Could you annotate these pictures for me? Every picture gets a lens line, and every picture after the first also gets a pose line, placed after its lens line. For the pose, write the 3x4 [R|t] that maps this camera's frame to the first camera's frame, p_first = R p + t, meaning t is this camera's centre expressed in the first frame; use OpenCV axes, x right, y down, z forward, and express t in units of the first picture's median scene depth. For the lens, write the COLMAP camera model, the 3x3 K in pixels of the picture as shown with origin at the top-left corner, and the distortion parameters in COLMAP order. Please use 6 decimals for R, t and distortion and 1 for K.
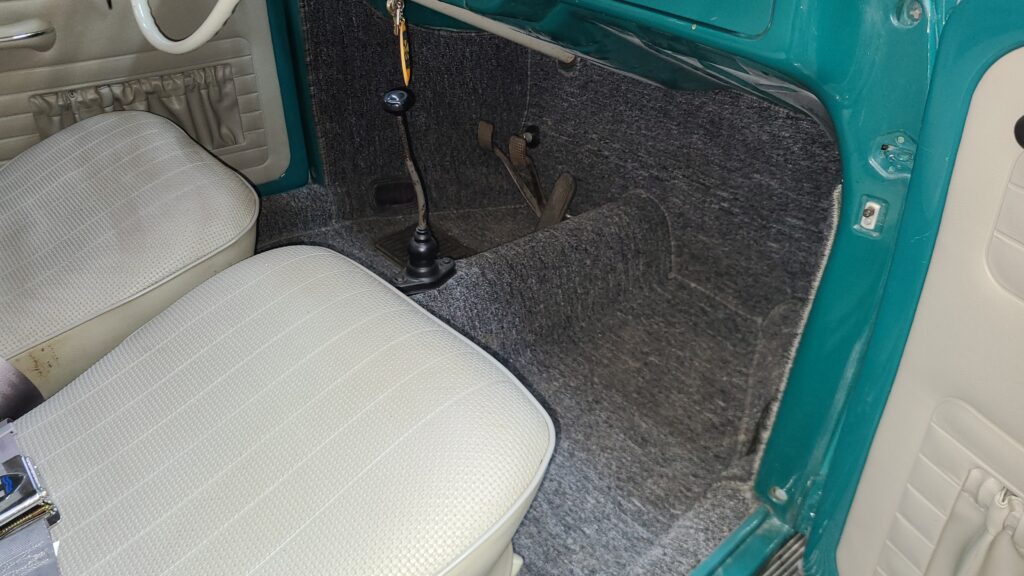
lens RADIAL K [[766.4, 0, 530.4], [0, 766.4, 281.7], [0, 0, 1]] dist [0.040264, -0.027470]
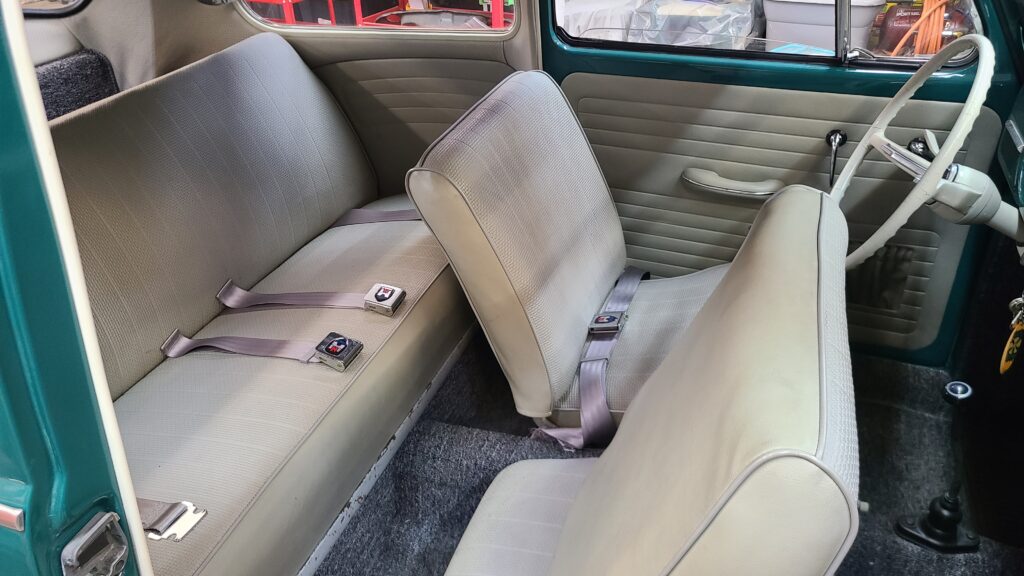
lens RADIAL K [[766.4, 0, 525.9], [0, 766.4, 273.0], [0, 0, 1]] dist [0.040264, -0.027470]
pose [[0.504858, 0.413142, -0.757913, 0.205979], [-0.424640, 0.883304, 0.198633, -0.267804], [0.751531, 0.221559, 0.621380, -0.105949]]
